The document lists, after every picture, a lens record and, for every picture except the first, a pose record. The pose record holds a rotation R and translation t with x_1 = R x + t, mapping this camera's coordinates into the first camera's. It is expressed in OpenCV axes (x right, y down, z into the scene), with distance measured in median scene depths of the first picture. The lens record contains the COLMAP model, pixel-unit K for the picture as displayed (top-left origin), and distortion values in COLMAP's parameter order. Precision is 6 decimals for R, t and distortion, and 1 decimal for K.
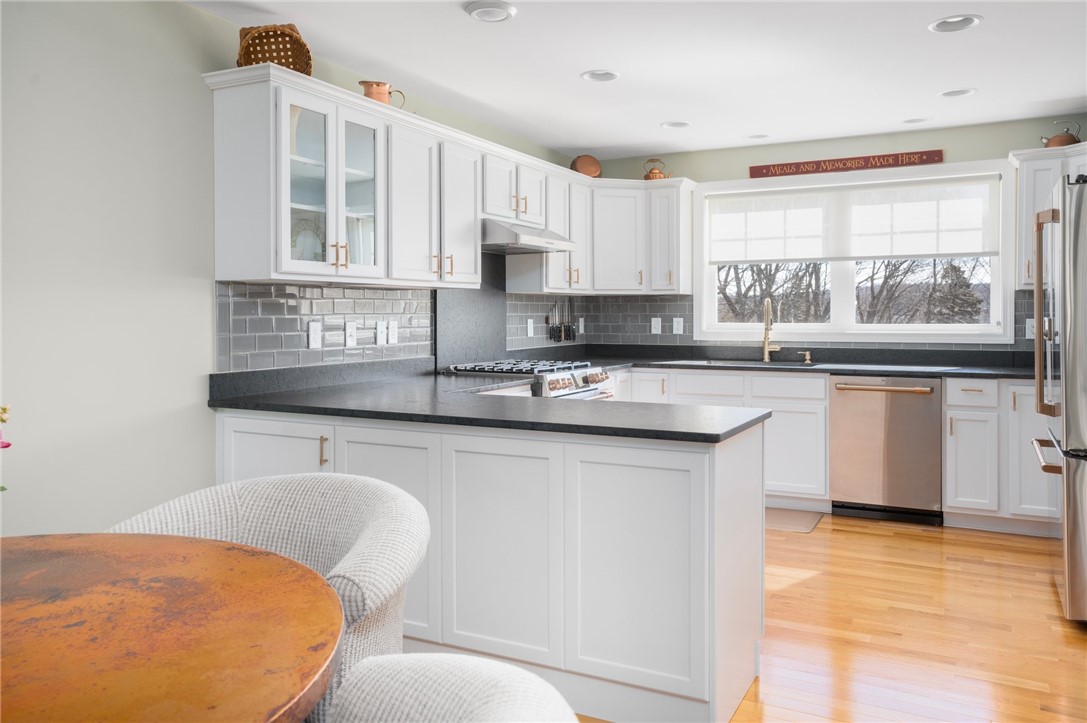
lens RADIAL K [[840.3, 0, 539.9], [0, 840.3, 319.0], [0, 0, 1]] dist [-0.006118, 0.058662]
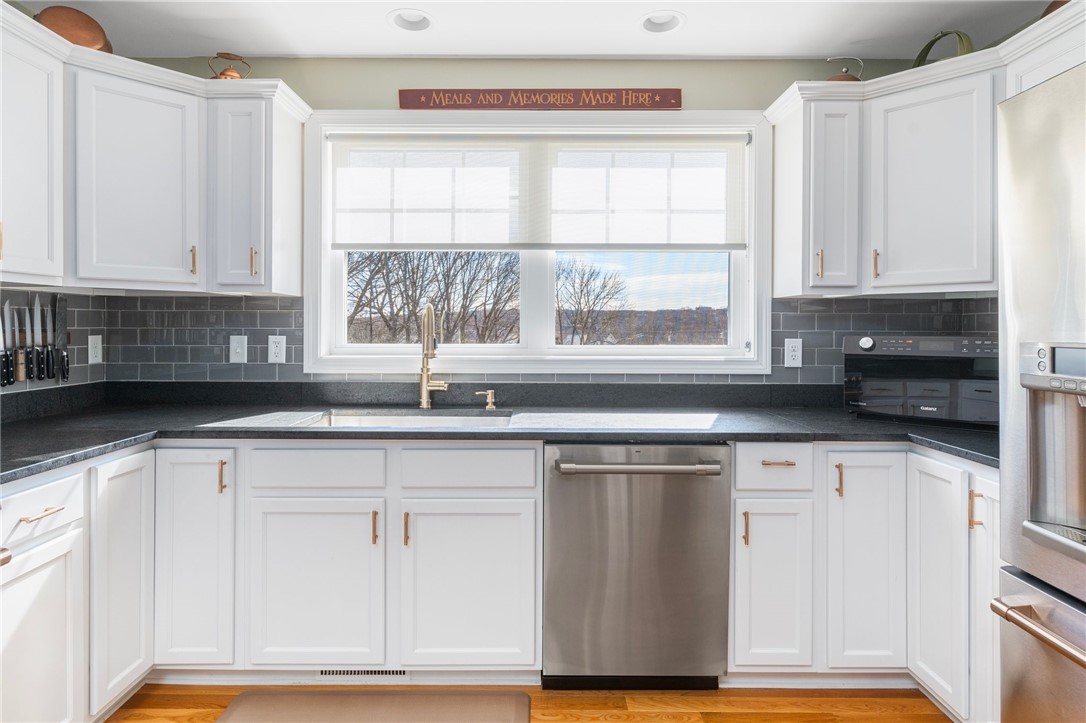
lens RADIAL K [[594.4, 0, 539.3], [0, 594.4, 326.0], [0, 0, 1]] dist [-0.001312, 0.000282]
pose [[0.889508, 0.006722, 0.456870, 0.151354], [-0.002117, 0.999942, -0.010590, -0.004498], [-0.456914, 0.008452, 0.889471, 0.599557]]
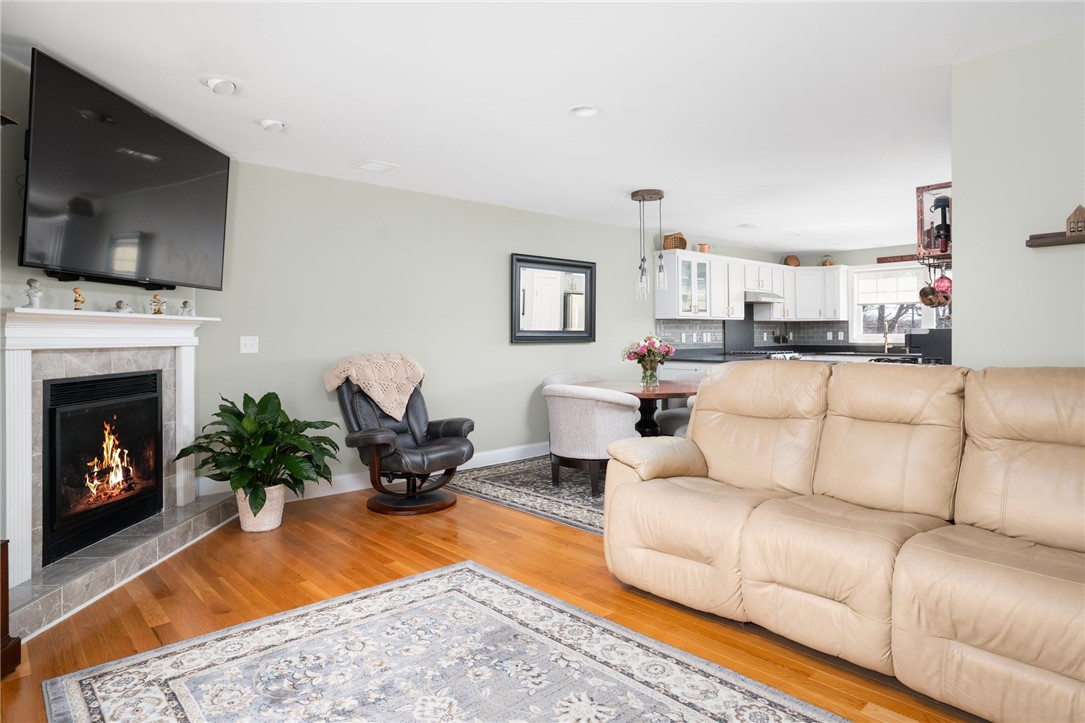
lens RADIAL K [[632.0, 0, 539.6], [0, 632.0, 330.7], [0, 0, 1]] dist [-0.024392, 0.001764]
pose [[0.939127, -0.005834, -0.343521, 0.001071], [0.002001, 0.999932, -0.011509, 0.013110], [0.343565, 0.010121, 0.939075, -0.759869]]
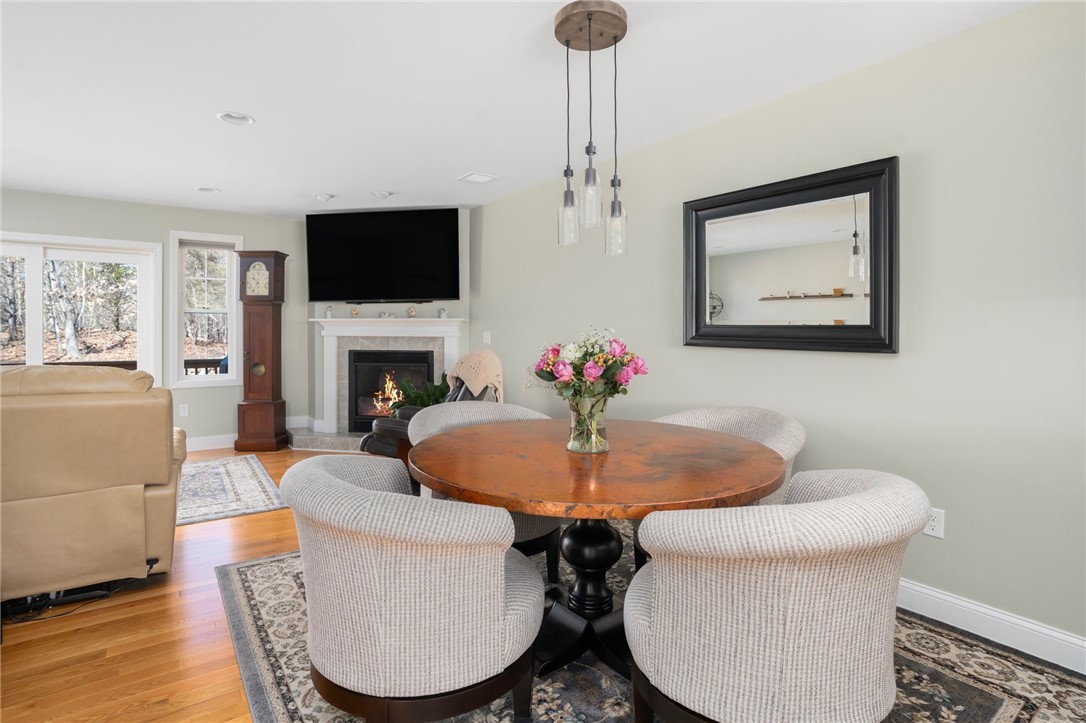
lens RADIAL K [[539.6, 0, 541.8], [0, 539.6, 335.3], [0, 0, 1]] dist [-0.037926, 0.000574]
pose [[-0.451803, 0.008599, -0.892076, 0.171755], [-0.007278, 0.999885, 0.013325, 0.004403], [0.892088, 0.012513, -0.451688, 0.351949]]
